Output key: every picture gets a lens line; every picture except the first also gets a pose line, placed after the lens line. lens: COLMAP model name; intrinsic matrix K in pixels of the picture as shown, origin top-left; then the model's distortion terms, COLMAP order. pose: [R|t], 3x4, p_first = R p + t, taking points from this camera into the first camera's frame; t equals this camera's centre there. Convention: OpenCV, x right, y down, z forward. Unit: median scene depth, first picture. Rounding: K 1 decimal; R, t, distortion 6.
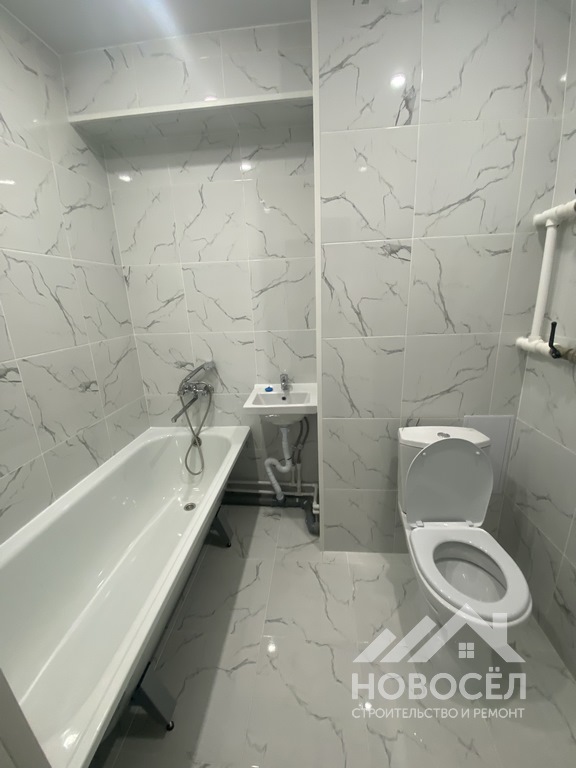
lens RADIAL K [[305.5, 0, 288.0], [0, 305.5, 384.0], [0, 0, 1]] dist [0.030015, -0.025686]
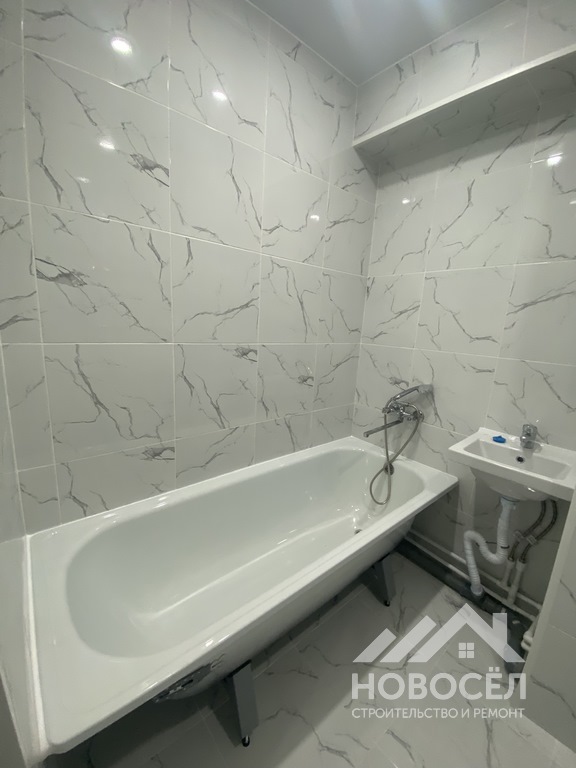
lens RADIAL K [[305.5, 0, 288.0], [0, 305.5, 384.0], [0, 0, 1]] dist [0.030015, -0.025686]
pose [[0.700721, 0.218821, -0.679049, 0.053468], [-0.271615, 0.961947, 0.029700, 0.005590], [0.659708, 0.163629, 0.733492, 0.122557]]
